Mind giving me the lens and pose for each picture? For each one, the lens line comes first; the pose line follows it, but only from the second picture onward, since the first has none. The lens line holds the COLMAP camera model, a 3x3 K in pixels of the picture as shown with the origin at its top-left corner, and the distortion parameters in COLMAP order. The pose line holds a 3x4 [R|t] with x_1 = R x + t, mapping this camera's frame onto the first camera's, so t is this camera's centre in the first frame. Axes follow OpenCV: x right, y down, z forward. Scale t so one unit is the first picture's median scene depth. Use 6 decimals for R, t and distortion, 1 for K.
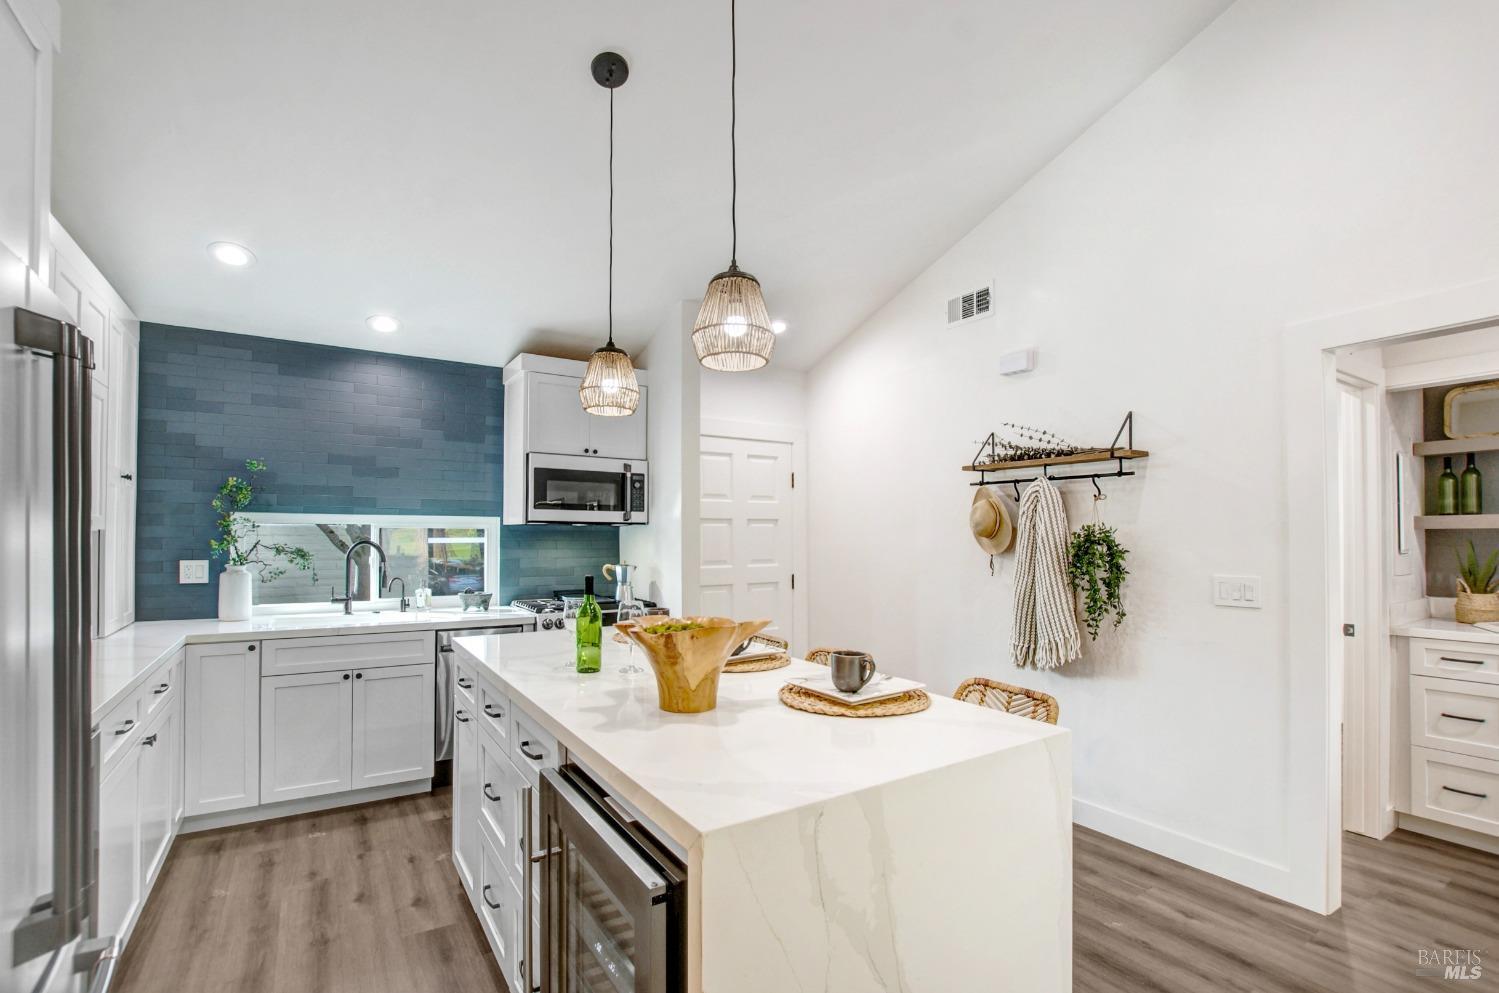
lens RADIAL K [[659.7, 0, 713.1], [0, 659.7, 449.6], [0, 0, 1]] dist [-0.033400, -0.000104]
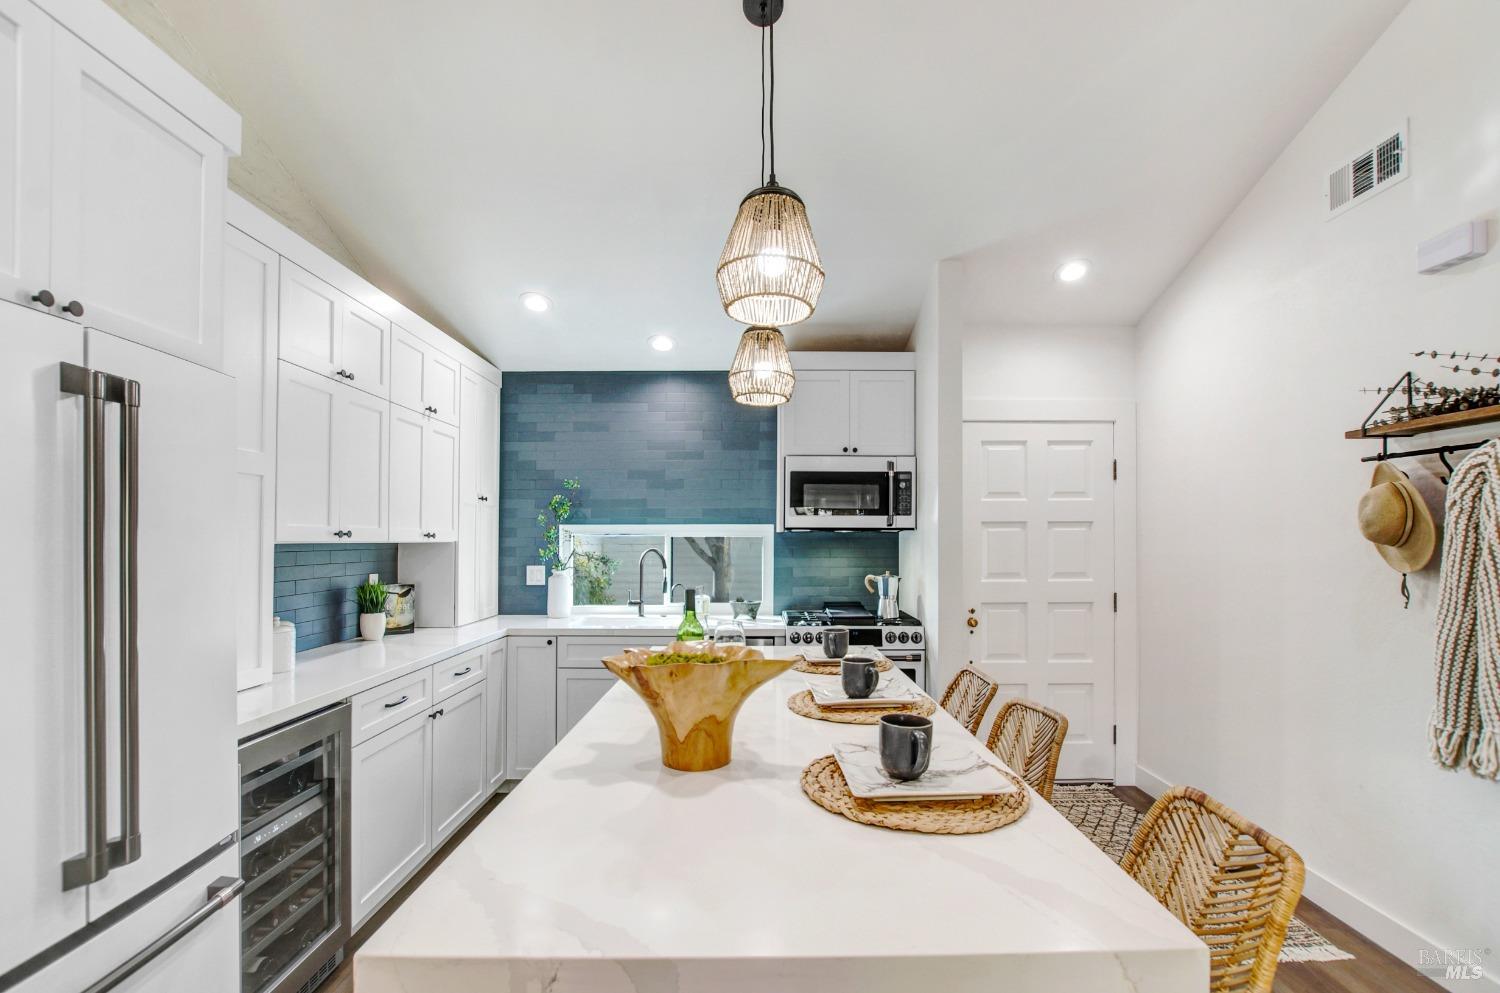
lens RADIAL K [[672.0, 0, 753.5], [0, 672.0, 478.5], [0, 0, 1]] dist [-0.020647, 0.000280]
pose [[0.860768, -0.050077, -0.506529, 0.179163], [0.067781, 0.997563, 0.016561, 0.018169], [0.504465, -0.048589, 0.862064, 0.144590]]
